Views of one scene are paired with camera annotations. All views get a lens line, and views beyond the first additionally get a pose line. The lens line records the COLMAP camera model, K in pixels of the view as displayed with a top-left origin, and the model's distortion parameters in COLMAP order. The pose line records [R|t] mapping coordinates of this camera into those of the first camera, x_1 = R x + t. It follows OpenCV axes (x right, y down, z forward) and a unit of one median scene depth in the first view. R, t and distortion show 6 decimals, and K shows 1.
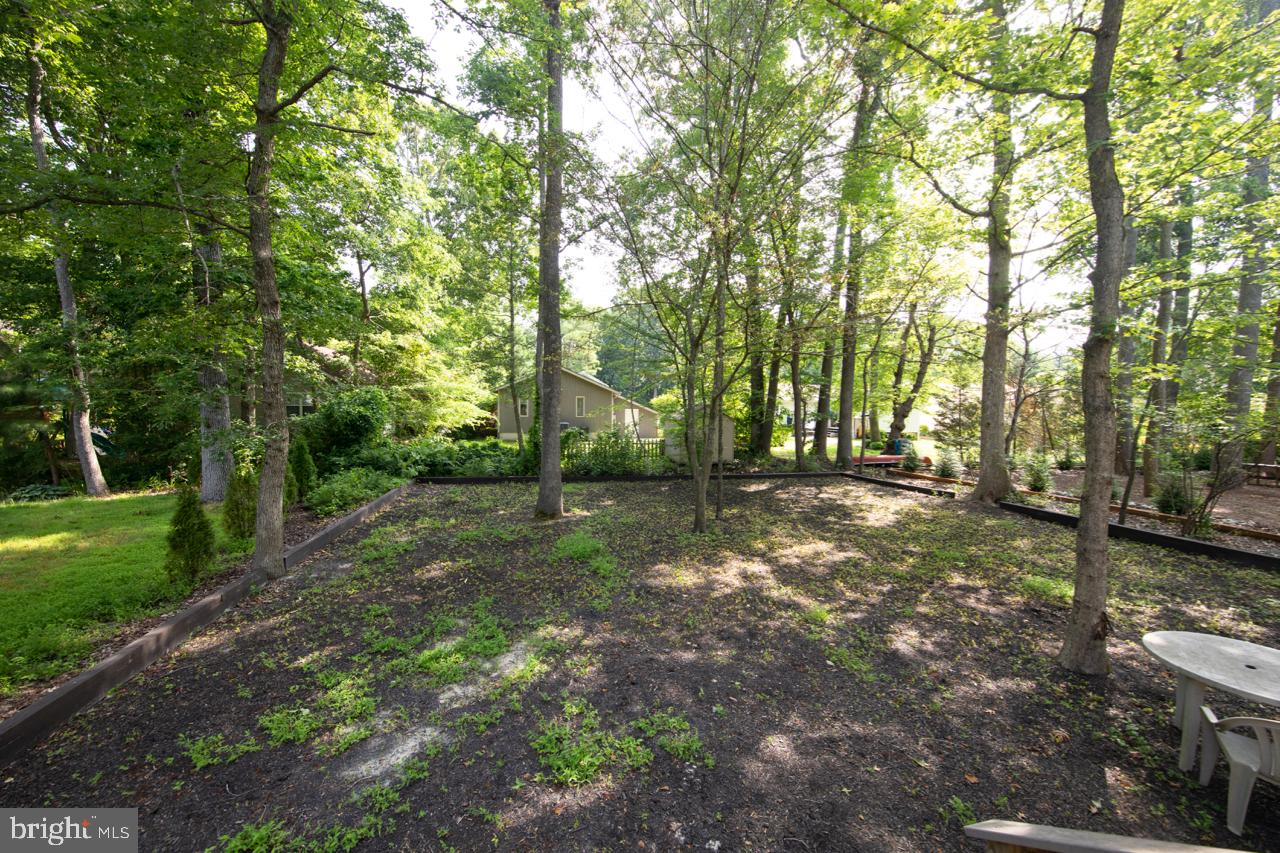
lens RADIAL K [[434.2, 0, 639.1], [0, 434.2, 427.2], [0, 0, 1]] dist [-0.015225, -0.000377]
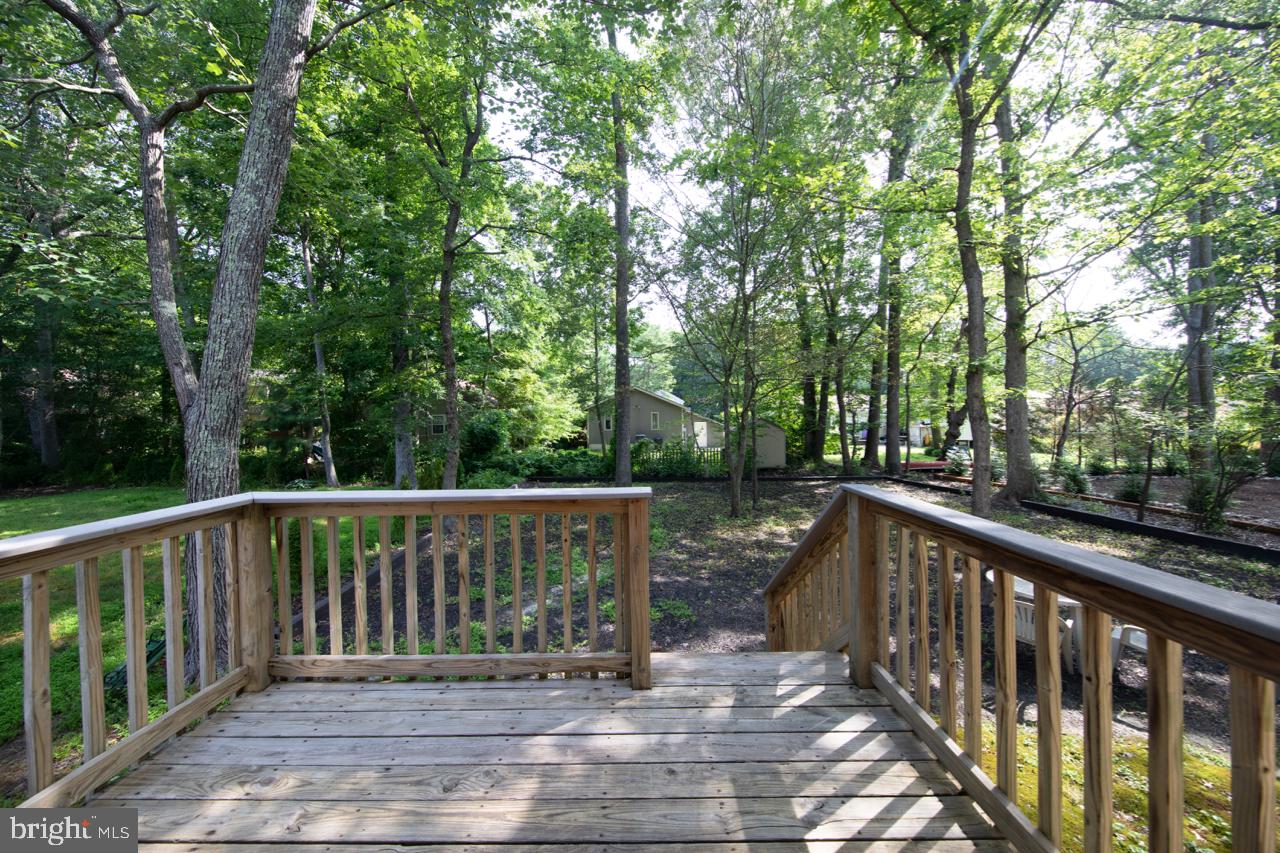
lens RADIAL K [[415.3, 0, 640.7], [0, 415.3, 424.9], [0, 0, 1]] dist [-0.011408, 0.000023]
pose [[0.981974, -0.017859, -0.188171, 0.055275], [0.011186, 0.999272, -0.036465, 0.004580], [0.188685, 0.033703, 0.981459, -0.157849]]
